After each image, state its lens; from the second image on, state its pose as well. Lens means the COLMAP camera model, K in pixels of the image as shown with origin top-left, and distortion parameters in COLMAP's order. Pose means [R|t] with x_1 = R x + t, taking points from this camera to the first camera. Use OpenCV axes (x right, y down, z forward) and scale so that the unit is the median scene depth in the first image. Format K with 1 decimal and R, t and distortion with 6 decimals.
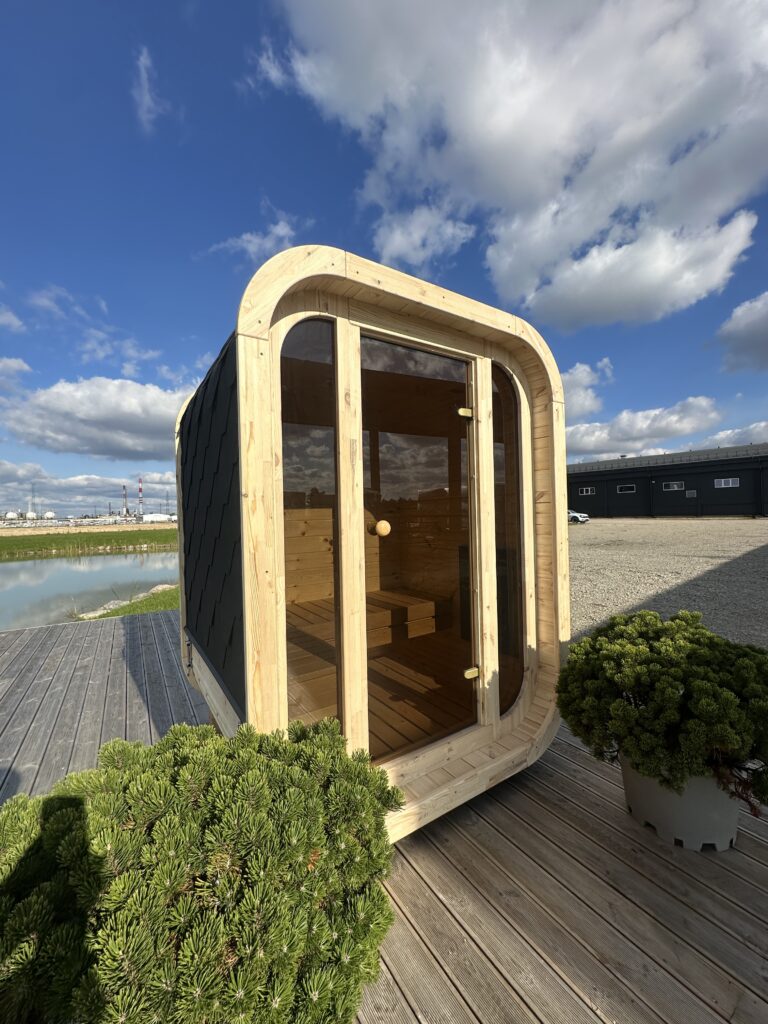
lens RADIAL K [[405.0, 0, 386.0], [0, 405.0, 511.6], [0, 0, 1]] dist [-0.002151, -0.000279]
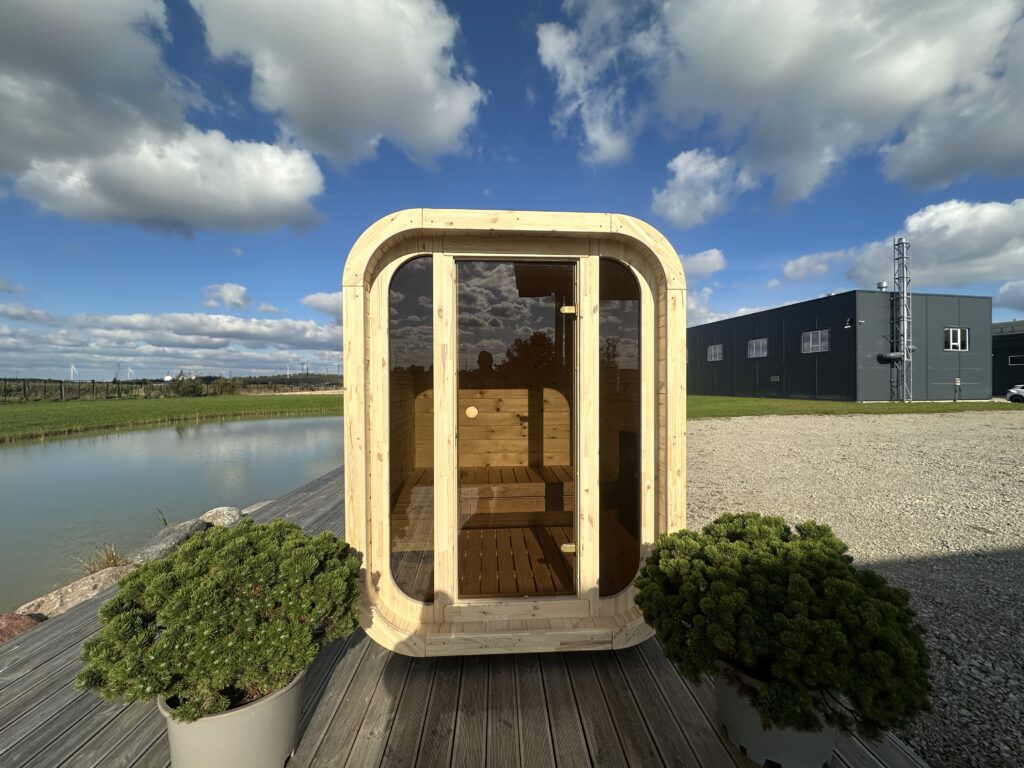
lens RADIAL K [[405.0, 0, 517.3], [0, 405.0, 385.4], [0, 0, 1]] dist [-0.002151, -0.000279]
pose [[0.866589, 0.025102, -0.498390, 0.634469], [-0.018791, 0.999667, 0.017676, -0.057998], [0.498668, -0.005953, 0.866773, -0.016784]]
